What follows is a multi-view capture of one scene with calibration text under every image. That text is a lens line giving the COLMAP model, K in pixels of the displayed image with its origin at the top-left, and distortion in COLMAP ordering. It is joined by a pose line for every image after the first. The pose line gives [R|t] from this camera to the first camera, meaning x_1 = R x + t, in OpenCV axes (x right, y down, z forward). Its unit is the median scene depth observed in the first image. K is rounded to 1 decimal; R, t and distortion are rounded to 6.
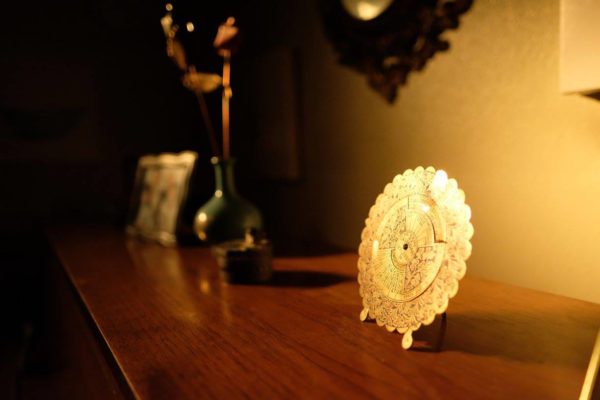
lens RADIAL K [[422.8, 0, 302.8], [0, 422.8, 201.0], [0, 0, 1]] dist [-0.015489, 0.000366]
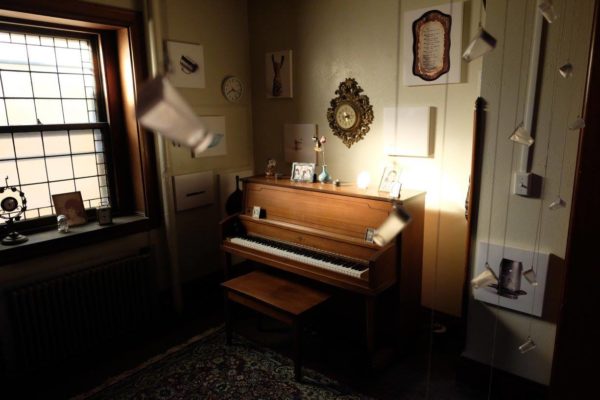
lens RADIAL K [[422.8, 0, 302.8], [0, 422.8, 201.0], [0, 0, 1]] dist [-0.015489, 0.000366]
pose [[0.967028, -0.030096, 0.252886, -1.700876], [0.004108, 0.994707, 0.102672, -0.194900], [-0.254637, -0.098247, 0.962033, -3.830990]]
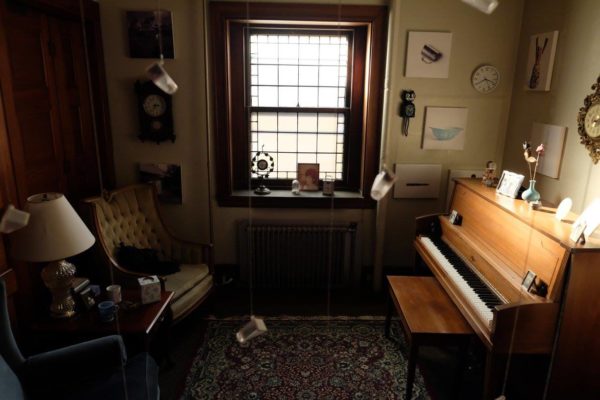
lens RADIAL K [[418.6, 0, 299.0], [0, 418.6, 202.7], [0, 0, 1]] dist [-0.024293, 0.001512]
pose [[0.818178, 0.199302, -0.539317, 0.168955], [-0.104661, 0.973955, 0.201143, -0.448222], [0.565358, -0.108126, 0.817728, -3.483556]]
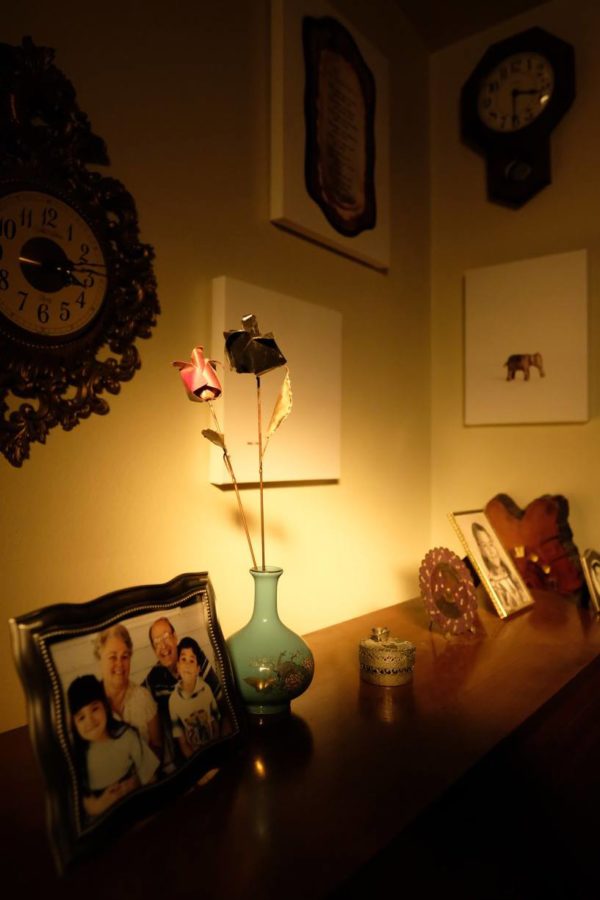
lens RADIAL K [[634.1, 0, 300.0], [0, 634.1, 450.0], [0, 0, 1]] dist [-0.015489, 0.000366]
pose [[-0.278061, 0.065508, 0.958327, -1.117758], [0.103900, 0.993870, -0.037791, -0.232741], [-0.954928, 0.089062, -0.283163, 1.159456]]
